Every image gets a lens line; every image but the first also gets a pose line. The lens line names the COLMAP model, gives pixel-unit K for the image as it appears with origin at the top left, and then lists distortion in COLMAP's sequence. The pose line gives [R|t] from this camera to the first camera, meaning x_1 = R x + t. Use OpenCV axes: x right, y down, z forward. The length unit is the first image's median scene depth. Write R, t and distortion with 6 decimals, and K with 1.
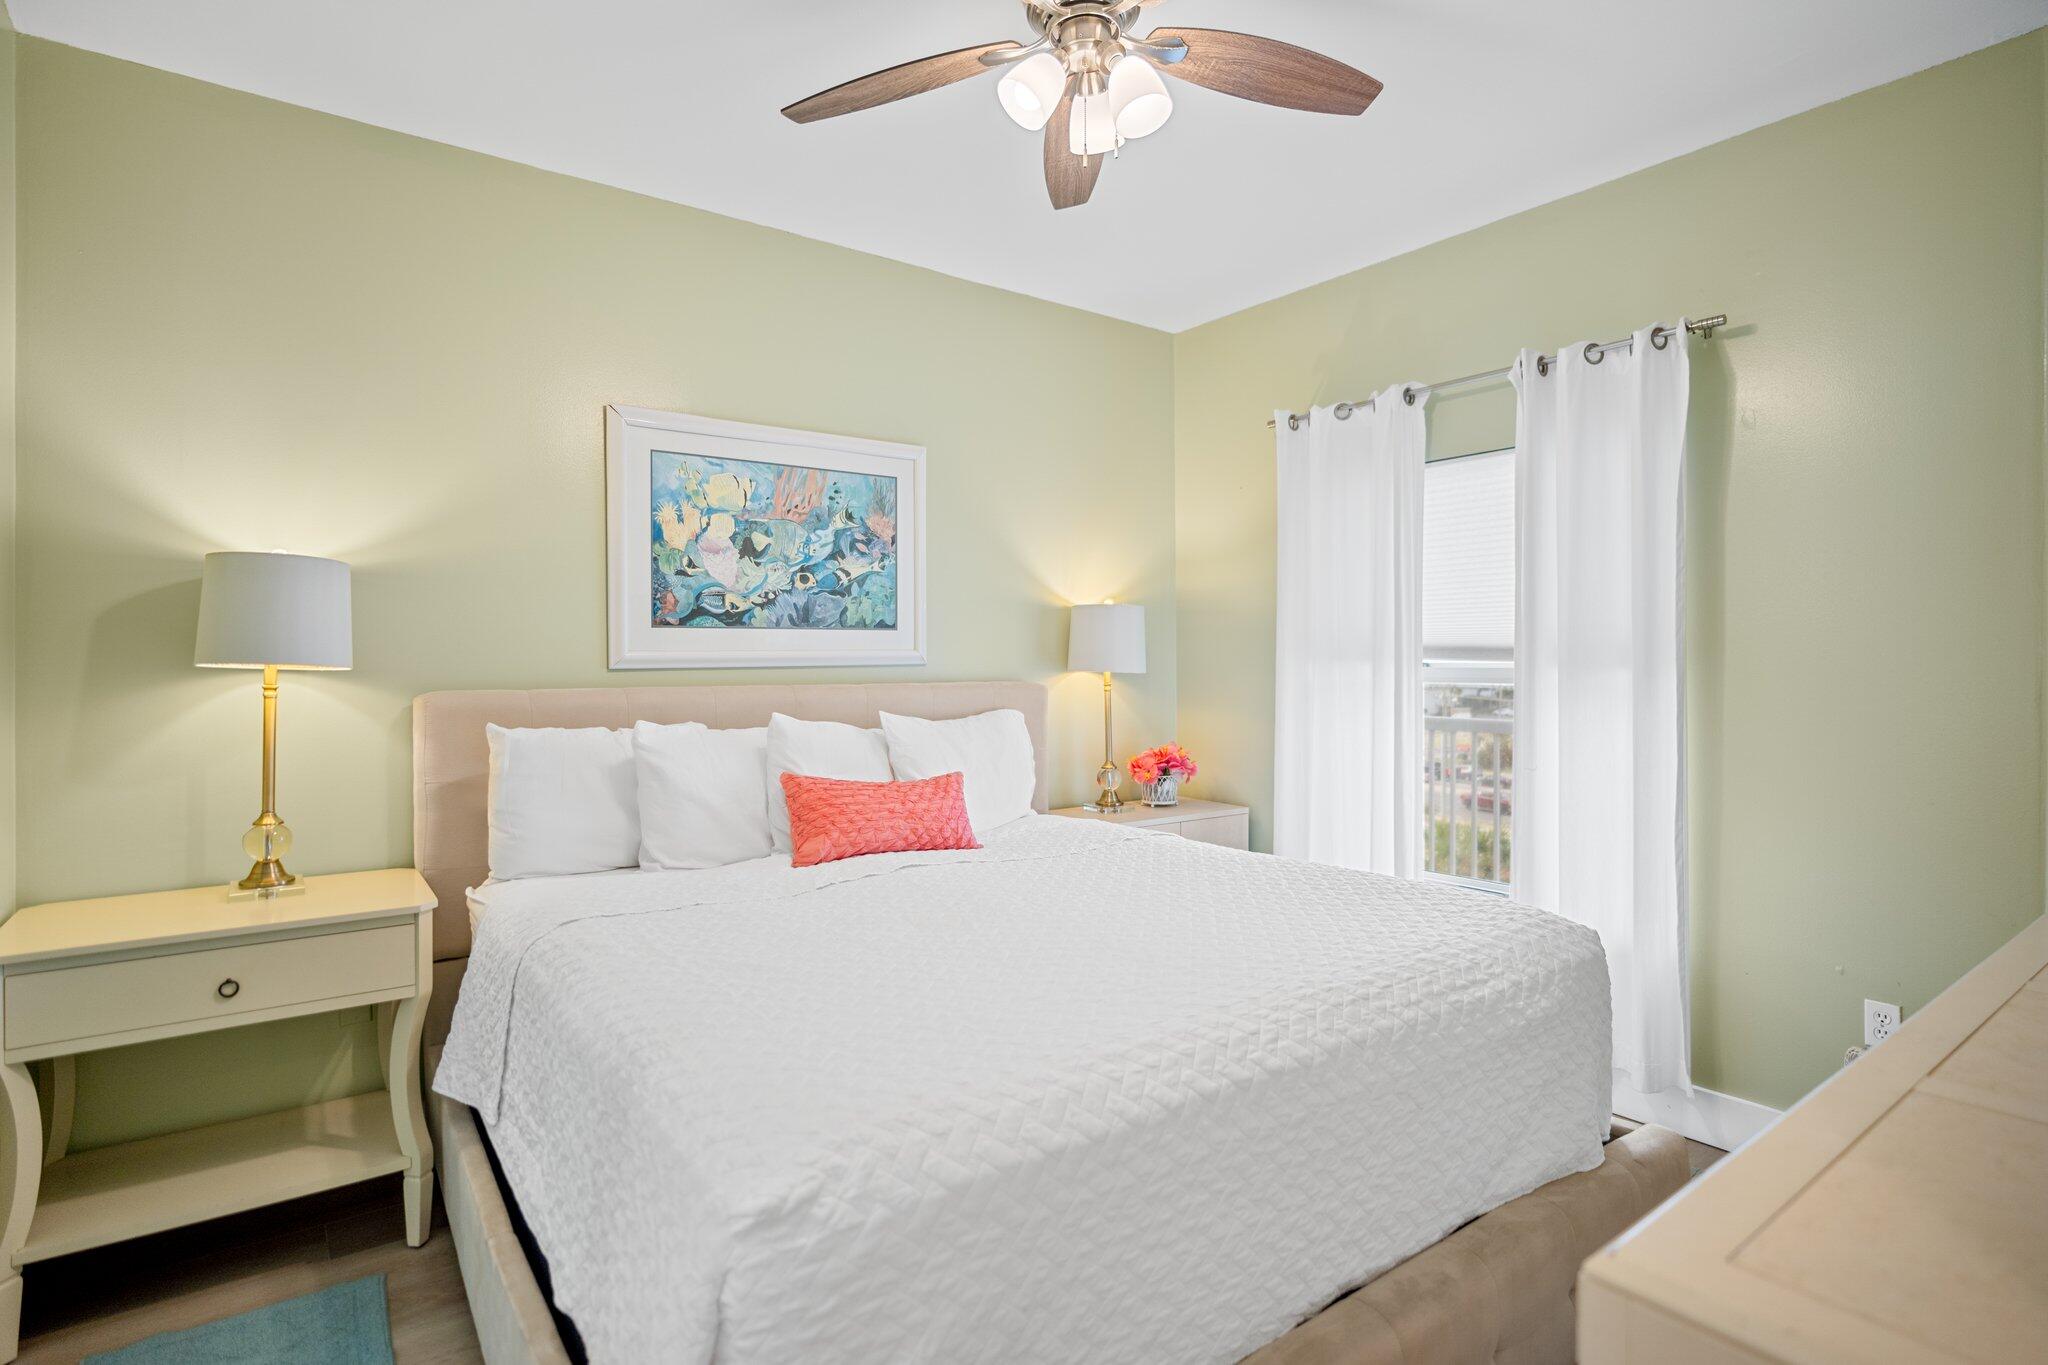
lens RADIAL K [[1038.7, 0, 1033.8], [0, 1038.7, 652.8], [0, 0, 1]] dist [0.000700, -0.001940]
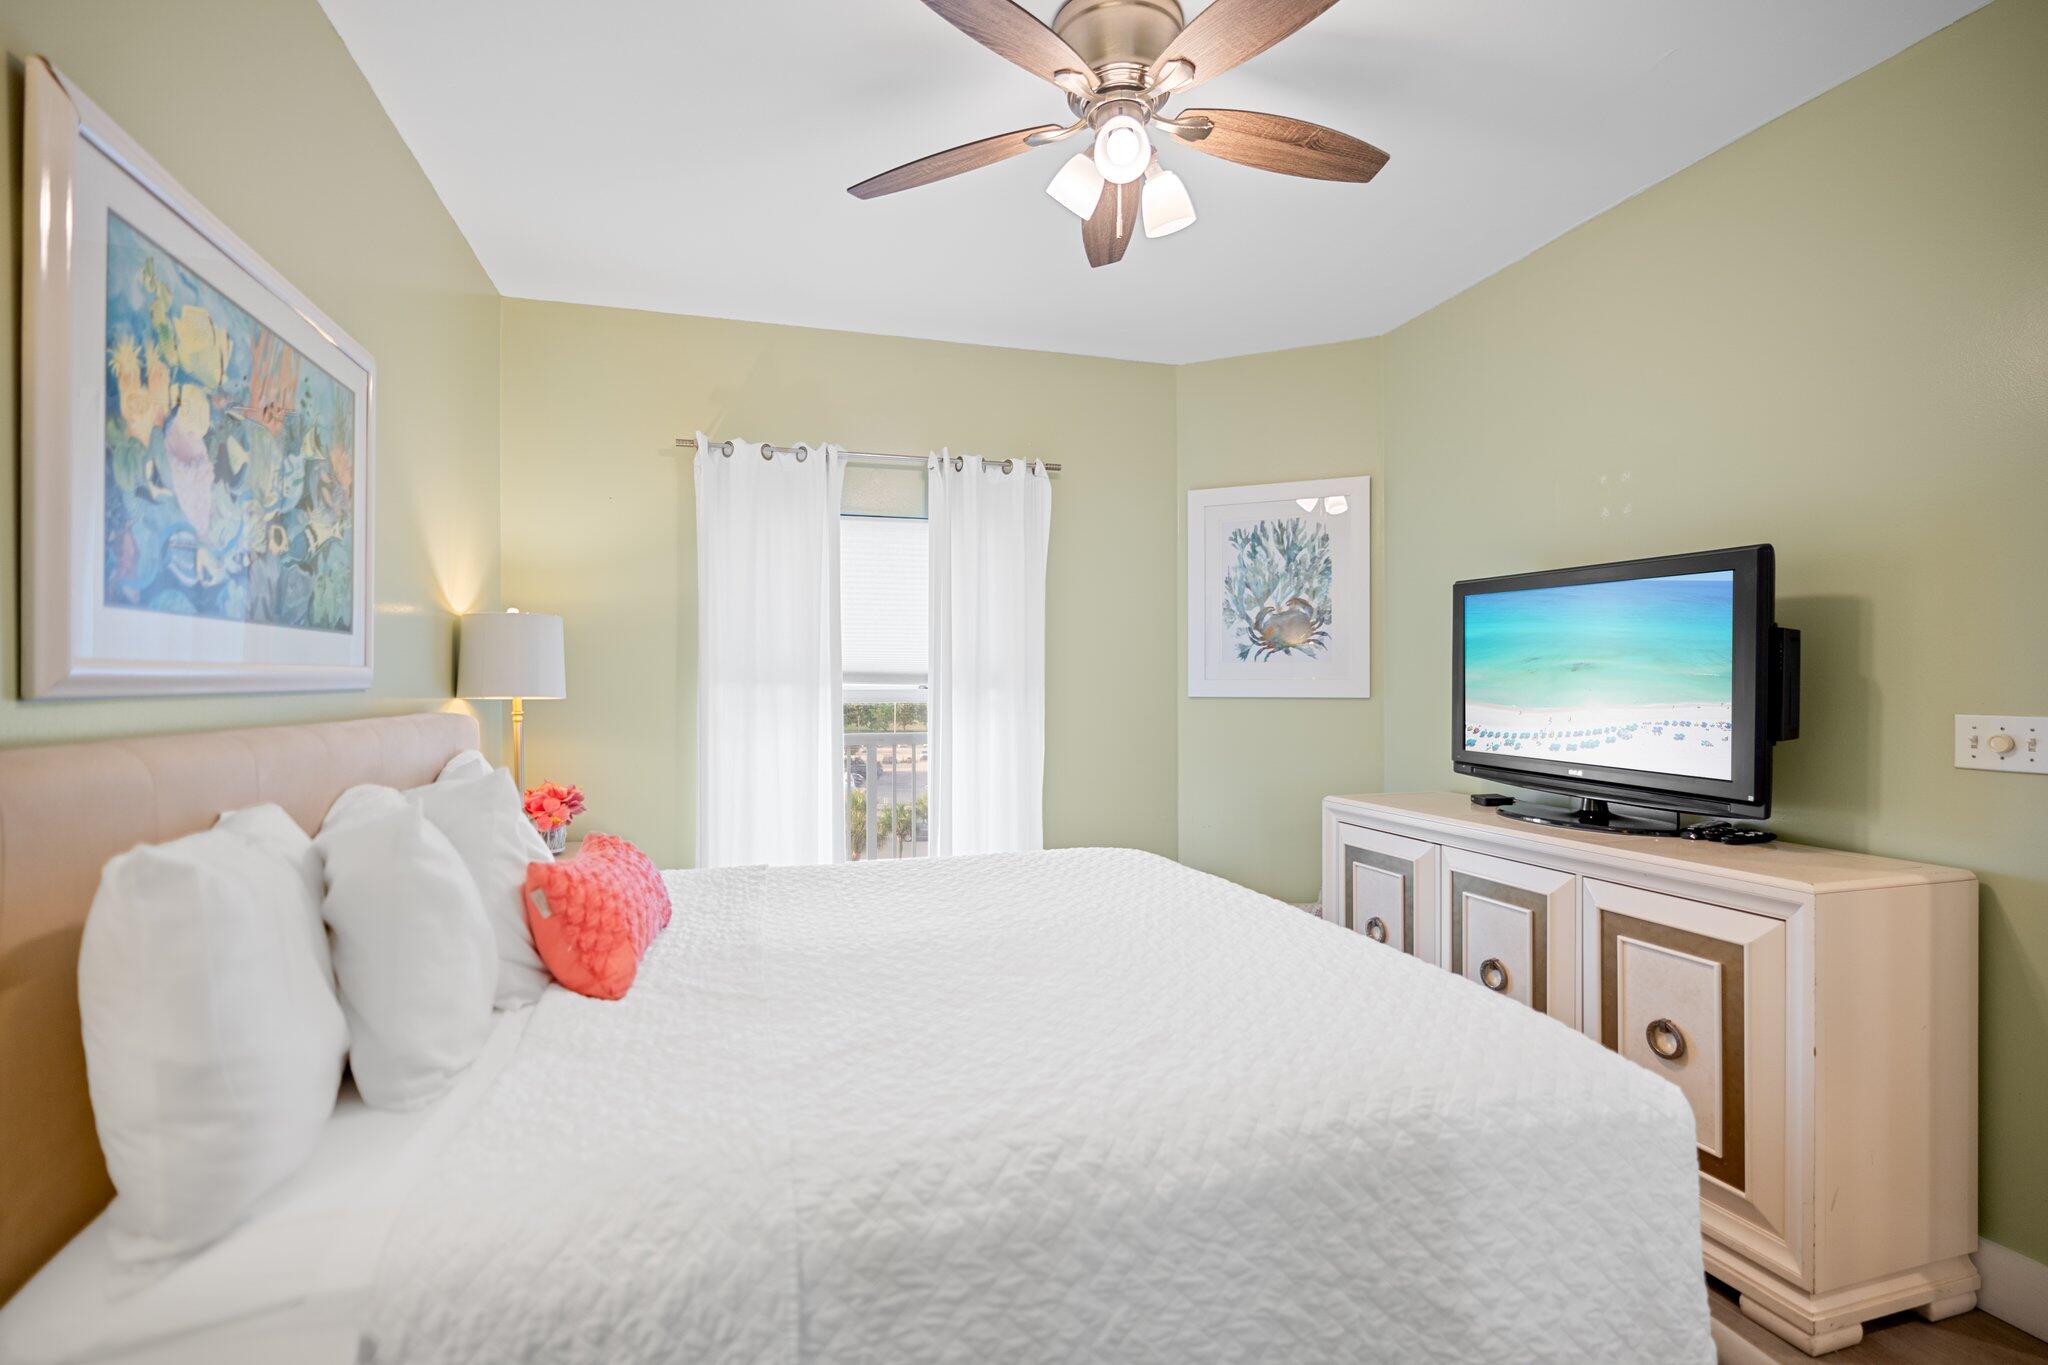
lens RADIAL K [[938.7, 0, 1013.5], [0, 938.7, 685.0], [0, 0, 1]] dist [-0.009325, 0.003997]
pose [[0.361084, 0.001148, 0.932533, -0.559413], [-0.002694, 0.999996, -0.000188, 0.008135], [-0.932530, -0.002444, 0.361085, 0.456795]]
